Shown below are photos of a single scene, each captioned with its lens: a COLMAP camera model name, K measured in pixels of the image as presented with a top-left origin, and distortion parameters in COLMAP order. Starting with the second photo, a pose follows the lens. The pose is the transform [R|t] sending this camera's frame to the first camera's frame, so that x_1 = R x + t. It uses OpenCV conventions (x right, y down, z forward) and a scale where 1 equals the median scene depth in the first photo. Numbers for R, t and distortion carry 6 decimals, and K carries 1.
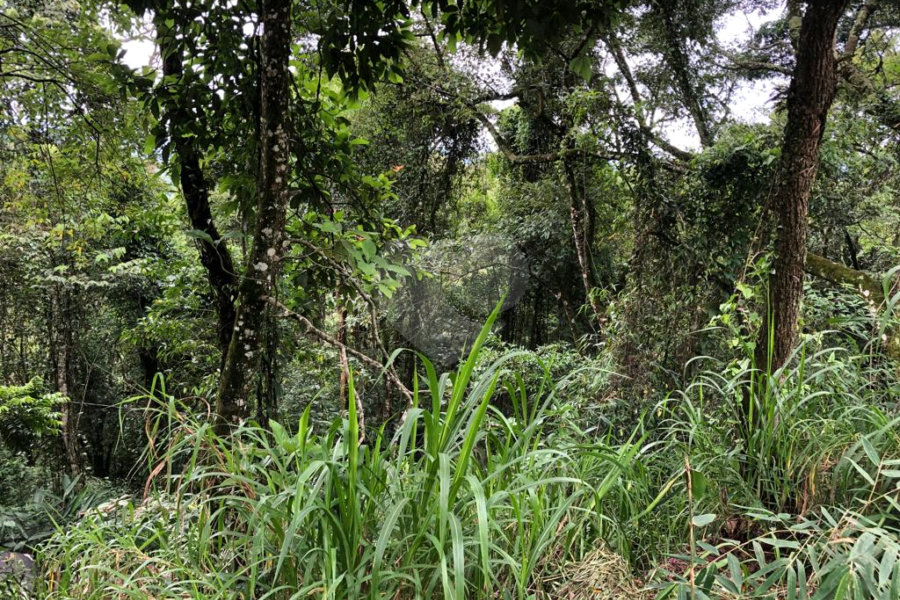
lens RADIAL K [[735.2, 0, 453.6], [0, 735.2, 307.8], [0, 0, 1]] dist [0.027900, -0.022705]
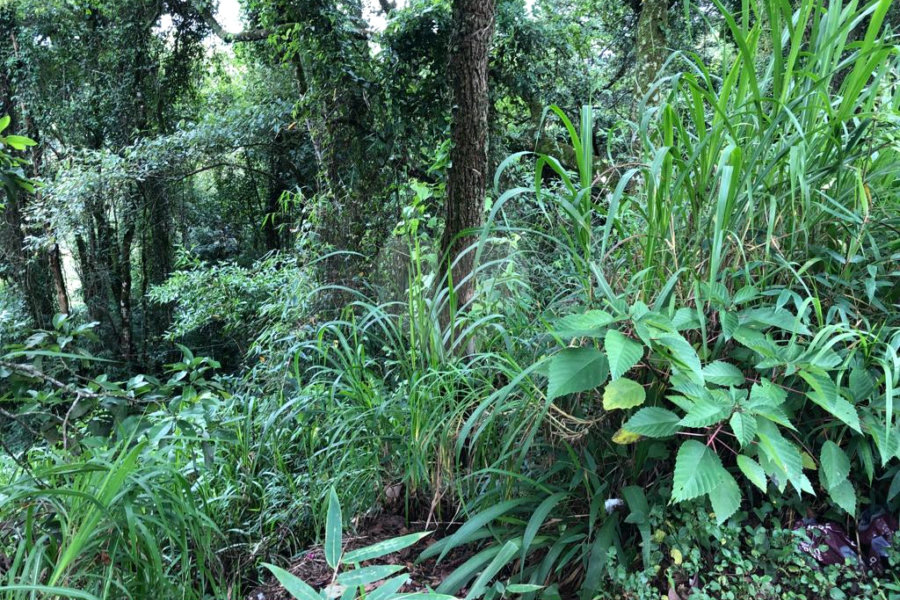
lens RADIAL K [[735.2, 0, 459.1], [0, 735.2, 293.9], [0, 0, 1]] dist [0.027900, -0.022705]
pose [[0.963045, -0.089388, 0.254073, 0.160019], [0.057869, 0.989963, 0.128938, -0.008658], [-0.263049, -0.109470, 0.958552, 0.151430]]
